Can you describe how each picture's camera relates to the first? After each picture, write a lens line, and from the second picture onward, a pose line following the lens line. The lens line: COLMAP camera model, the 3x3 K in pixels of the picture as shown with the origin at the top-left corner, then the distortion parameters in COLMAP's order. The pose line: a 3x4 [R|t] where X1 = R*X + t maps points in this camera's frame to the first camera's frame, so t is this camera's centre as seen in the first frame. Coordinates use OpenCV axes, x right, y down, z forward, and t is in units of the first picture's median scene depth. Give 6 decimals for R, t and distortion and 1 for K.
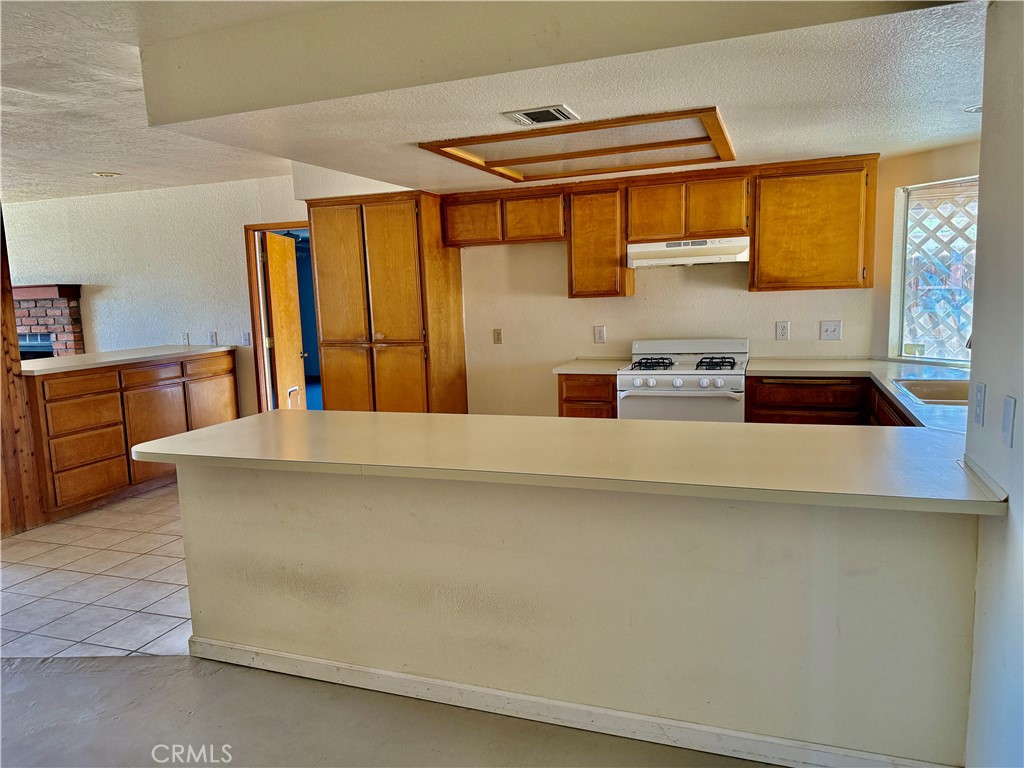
lens RADIAL K [[717.1, 0, 512.0], [0, 717.1, 384.0], [0, 0, 1]] dist [0.068078, -0.093143]
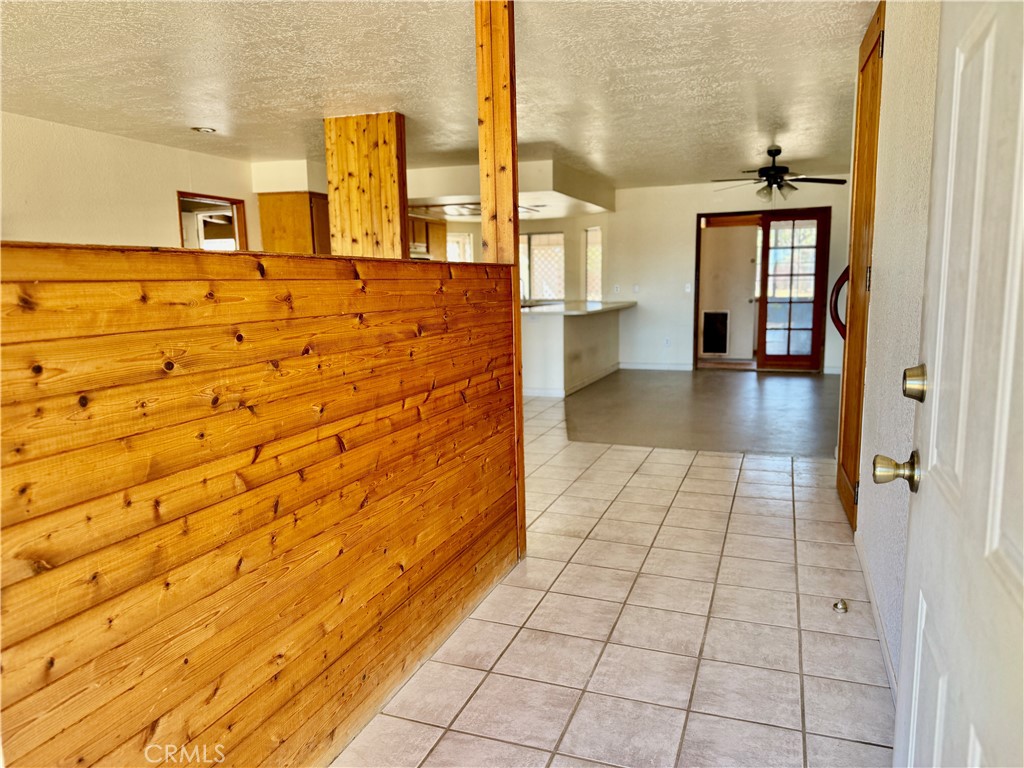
lens RADIAL K [[717.1, 0, 512.0], [0, 717.1, 384.0], [0, 0, 1]] dist [0.068078, -0.093143]
pose [[0.005214, -0.106350, 0.994315, -1.742590], [0.141905, 0.984345, 0.104539, 0.018952], [-0.989867, 0.140553, 0.020224, 0.655271]]
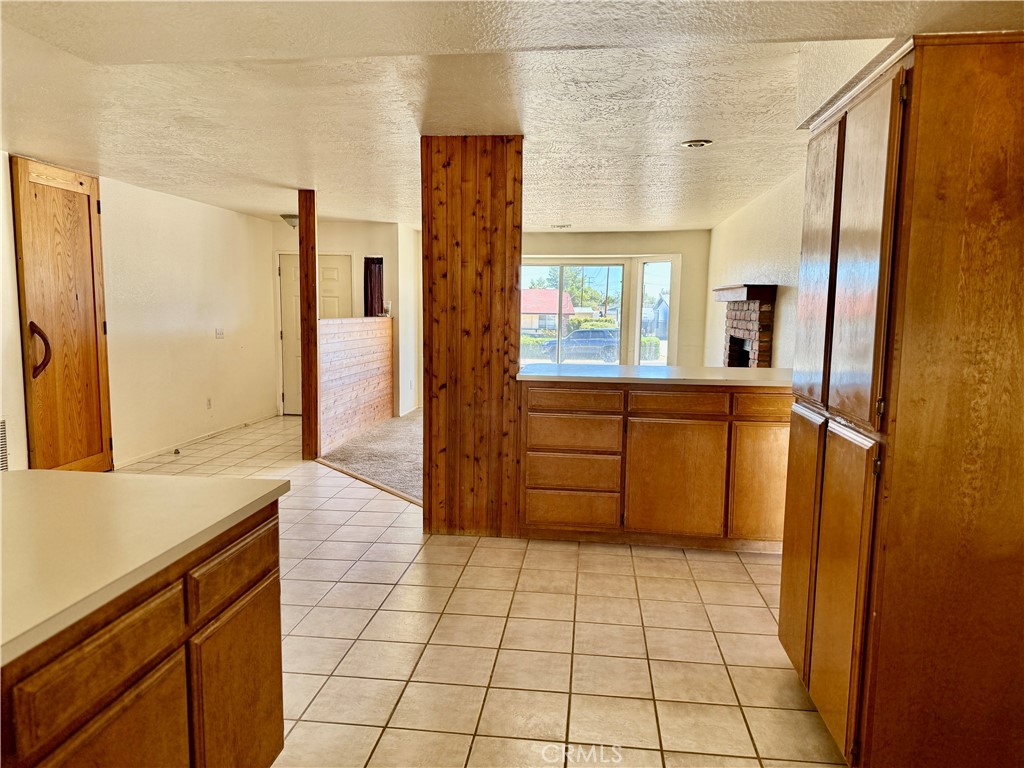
lens RADIAL K [[717.1, 0, 512.0], [0, 717.1, 384.0], [0, 0, 1]] dist [0.068078, -0.093143]
pose [[0.236469, 0.143124, -0.961040, 0.206981], [-0.148437, 0.982803, 0.109841, -0.096969], [0.960234, 0.116680, 0.253647, 0.689100]]
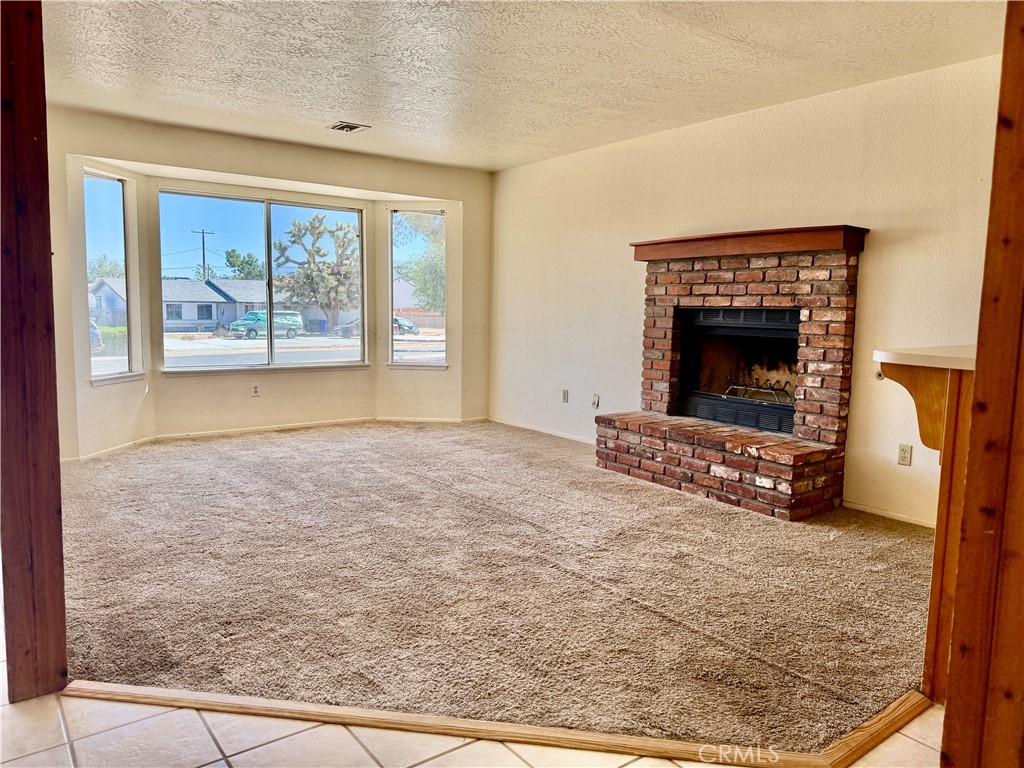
lens RADIAL K [[717.1, 0, 512.0], [0, 717.1, 384.0], [0, 0, 1]] dist [0.068078, -0.093143]
pose [[0.838884, 0.110109, -0.533057, -0.689430], [-0.118567, 0.992774, 0.018476, 0.017948], [0.531240, 0.047704, 0.845878, 0.467151]]
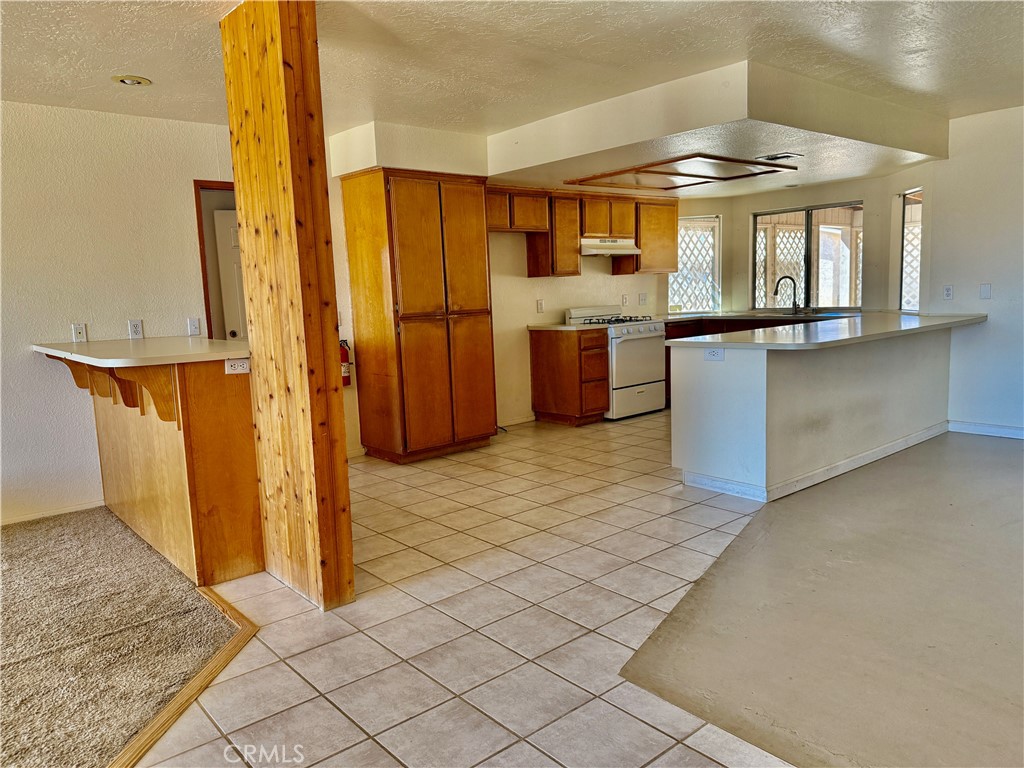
lens RADIAL K [[717.1, 0, 512.0], [0, 717.1, 384.0], [0, 0, 1]] dist [0.068078, -0.093143]
pose [[0.488342, -0.096510, 0.867299, -1.082153], [0.135382, 0.990211, 0.033959, 0.021502], [-0.862087, 0.100833, 0.496627, 0.409544]]
